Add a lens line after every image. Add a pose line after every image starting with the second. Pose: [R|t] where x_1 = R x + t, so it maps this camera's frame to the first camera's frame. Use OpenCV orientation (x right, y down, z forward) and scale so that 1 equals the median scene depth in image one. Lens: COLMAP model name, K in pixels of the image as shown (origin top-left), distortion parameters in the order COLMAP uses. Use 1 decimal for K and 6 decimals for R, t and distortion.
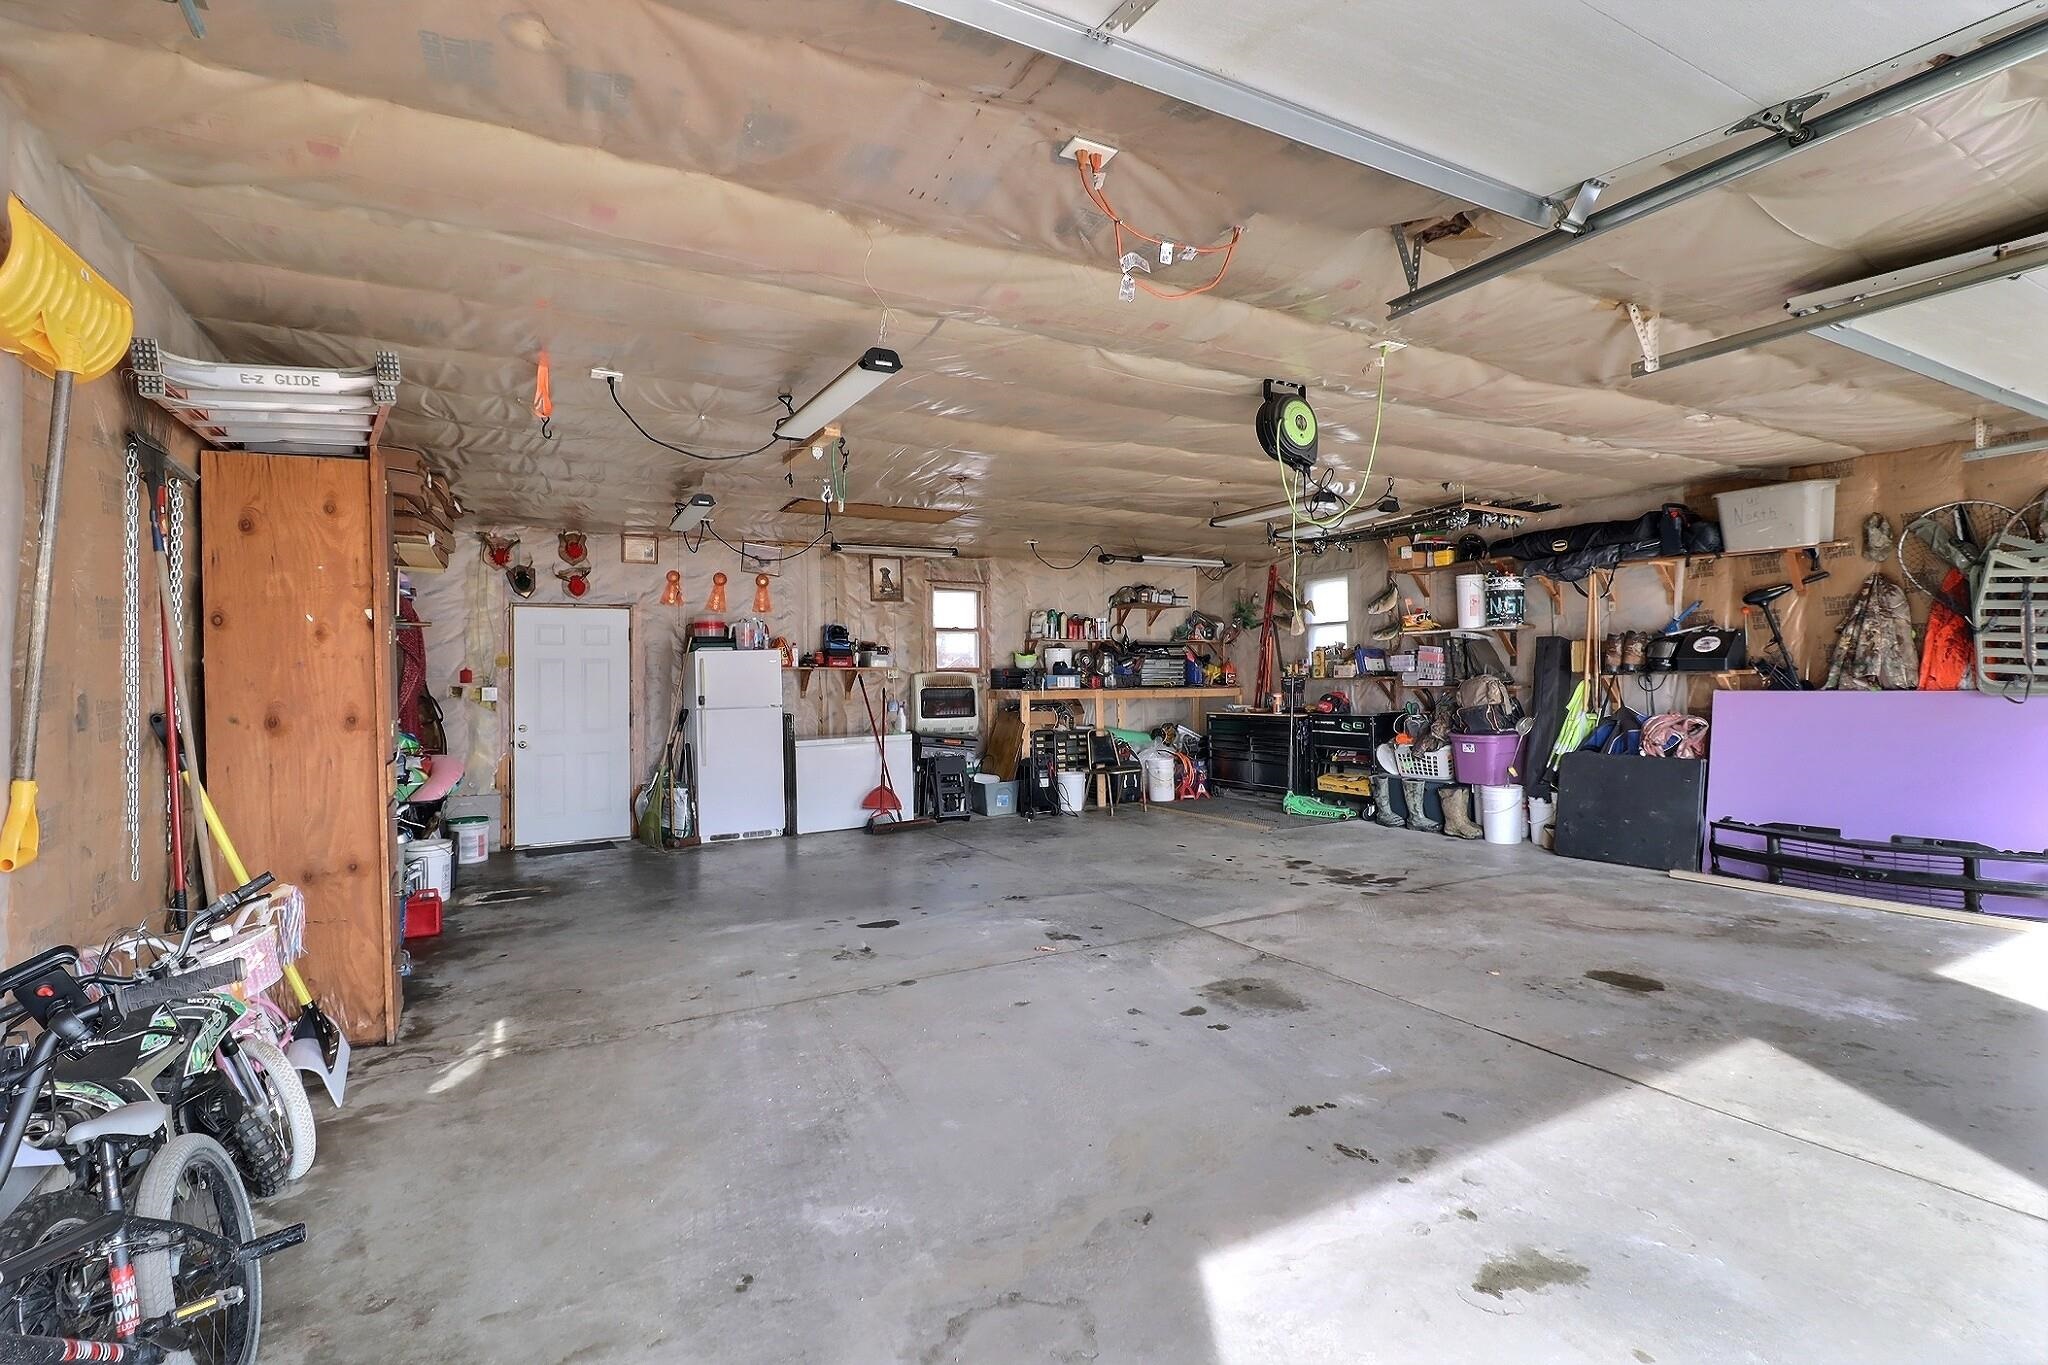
lens RADIAL K [[953.1, 0, 1025.9], [0, 953.1, 660.9], [0, 0, 1]] dist [0.008508, -0.017667]
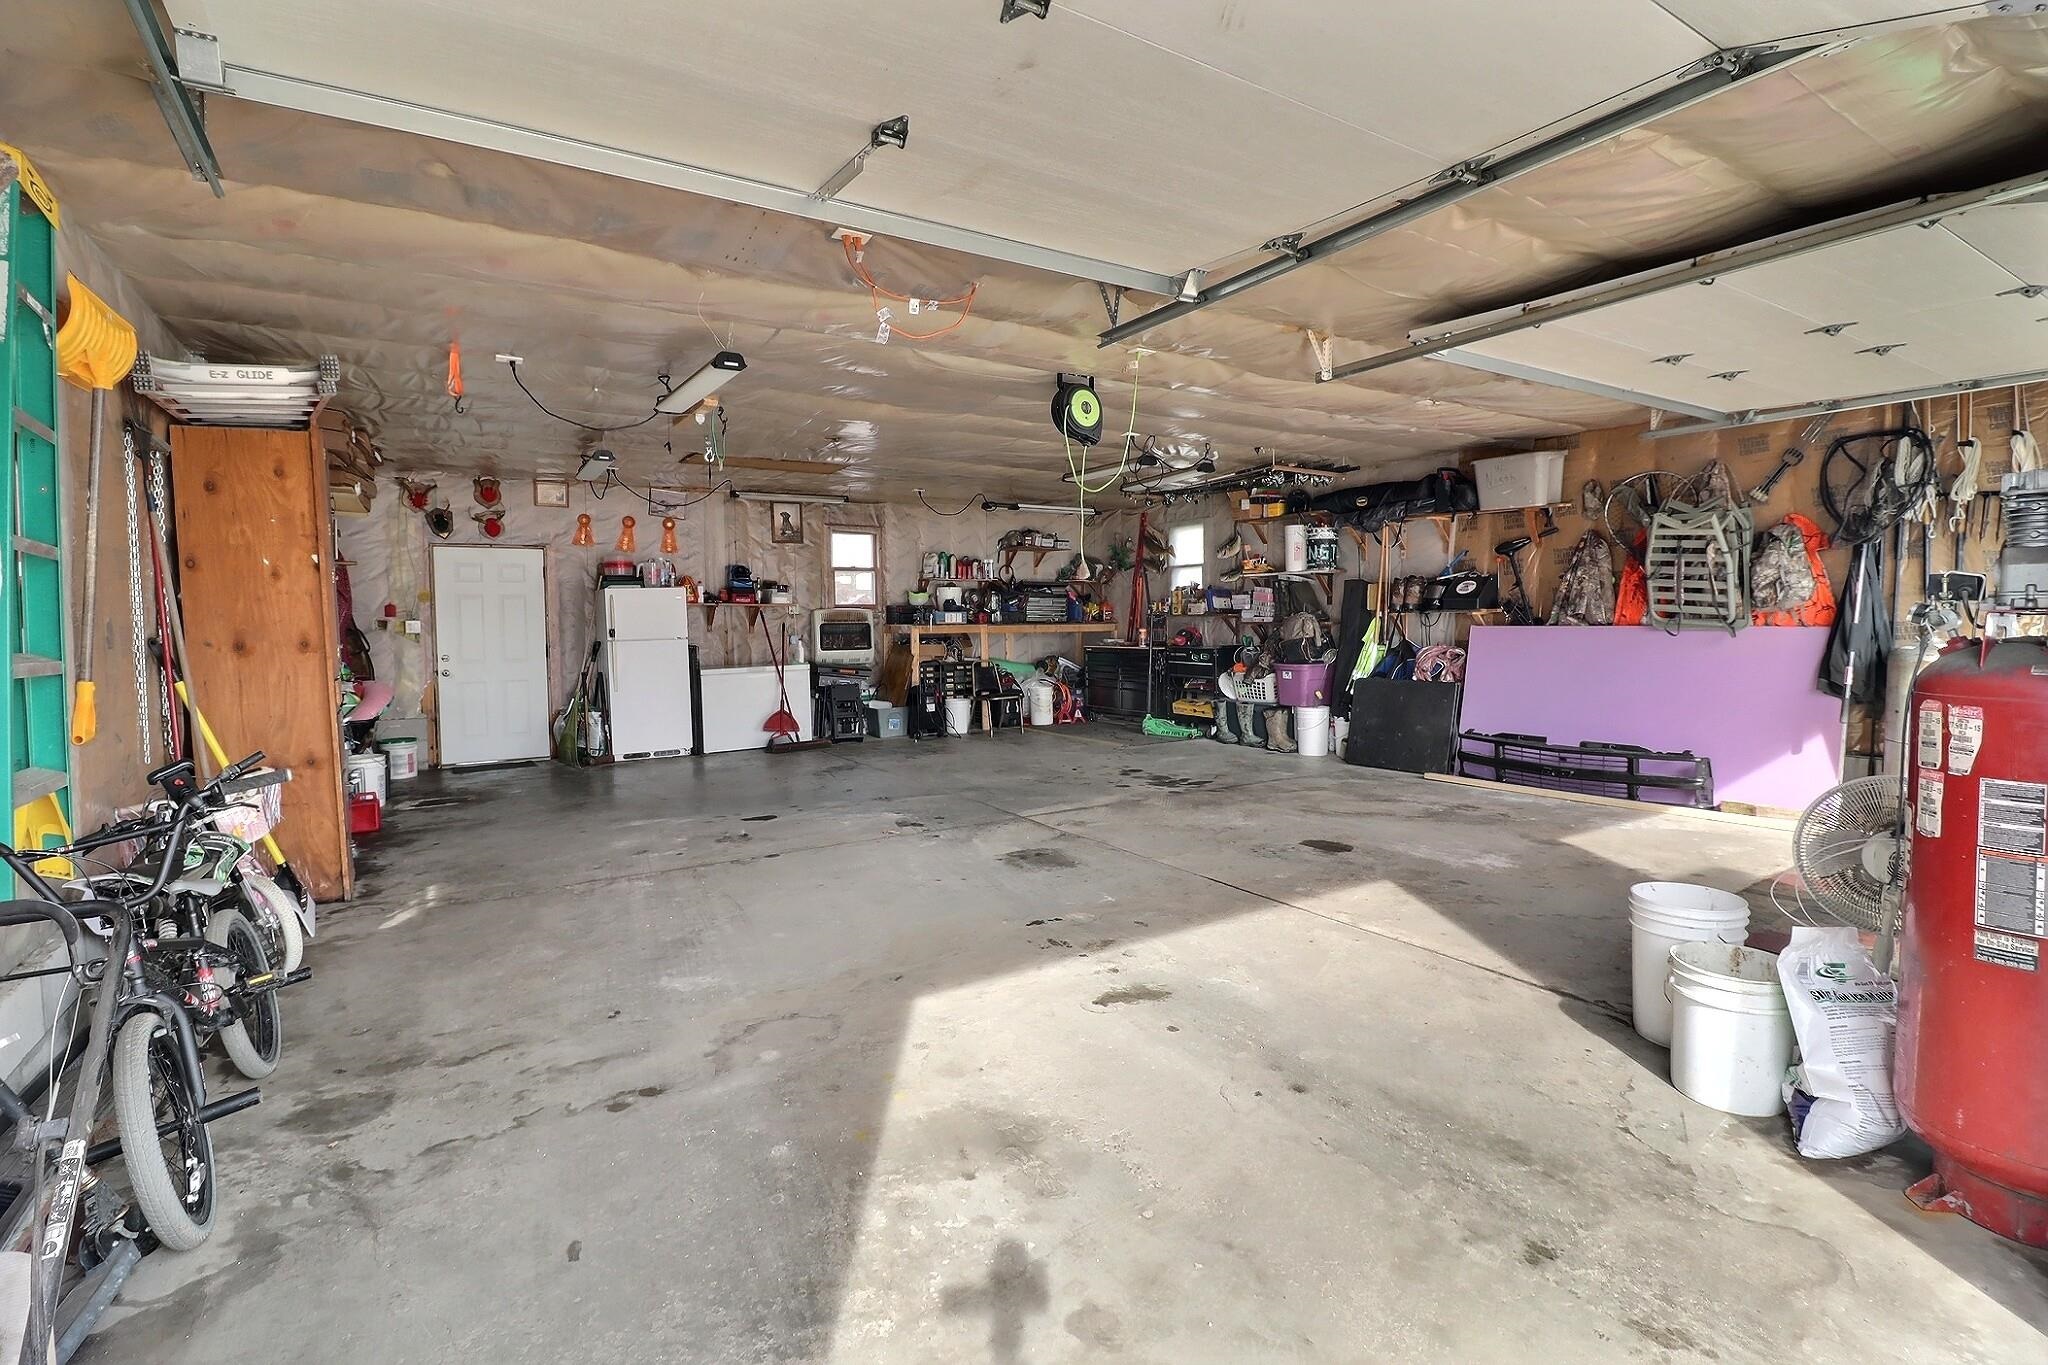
lens RADIAL K [[953.1, 0, 1025.9], [0, 953.1, 660.9], [0, 0, 1]] dist [0.008508, -0.017667]
pose [[0.997982, 0.000107, 0.063496, 0.087600], [-0.004253, 0.997865, 0.065174, -0.000734], [-0.063353, -0.065313, 0.995852, -0.171380]]
